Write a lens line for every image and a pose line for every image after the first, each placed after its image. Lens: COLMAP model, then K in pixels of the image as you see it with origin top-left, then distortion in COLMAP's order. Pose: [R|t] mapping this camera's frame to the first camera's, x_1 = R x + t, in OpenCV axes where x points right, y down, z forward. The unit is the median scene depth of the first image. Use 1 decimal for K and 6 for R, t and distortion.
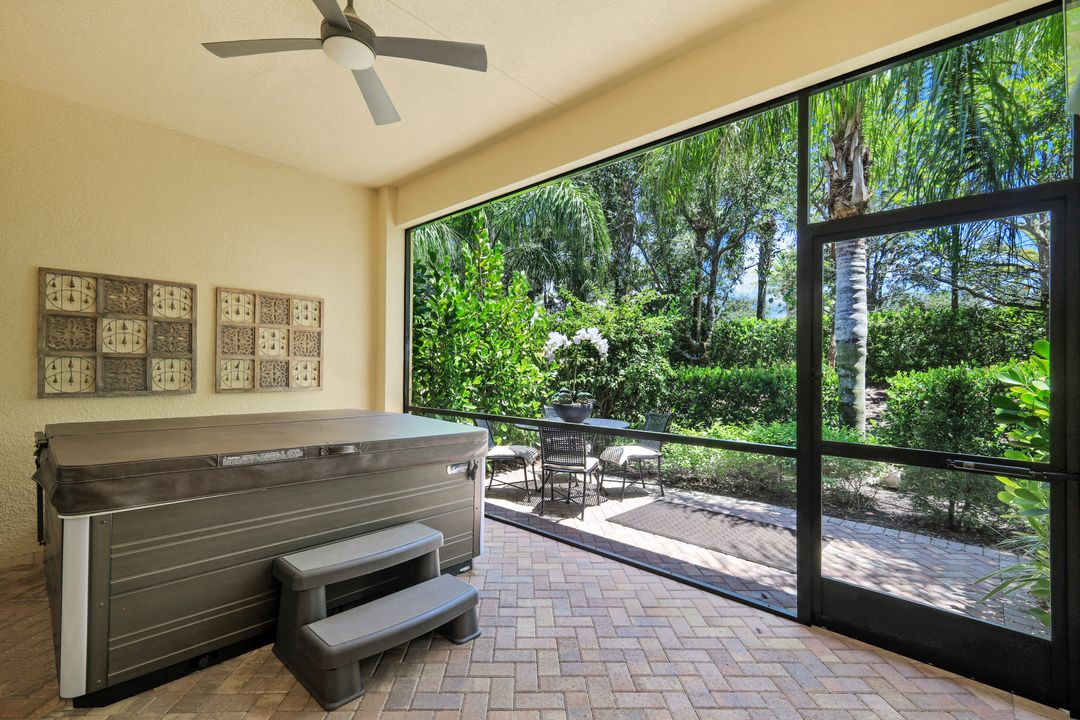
lens RADIAL K [[478.8, 0, 534.3], [0, 478.8, 363.2], [0, 0, 1]] dist [0.003698, 0.000317]
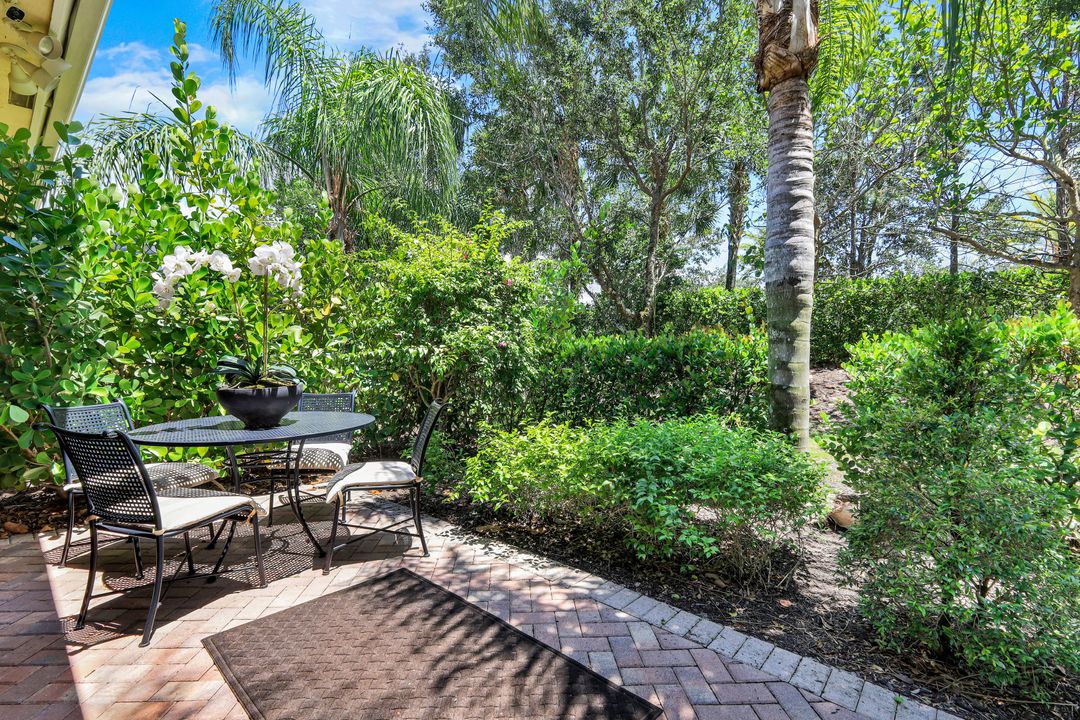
lens RADIAL K [[478.8, 0, 545.6], [0, 478.8, 358.9], [0, 0, 1]] dist [0.003698, 0.000317]
pose [[0.999847, -0.001426, 0.017419, 0.344363], [0.001118, 0.999843, 0.017667, 0.038612], [-0.017441, -0.017645, 0.999692, 0.398733]]
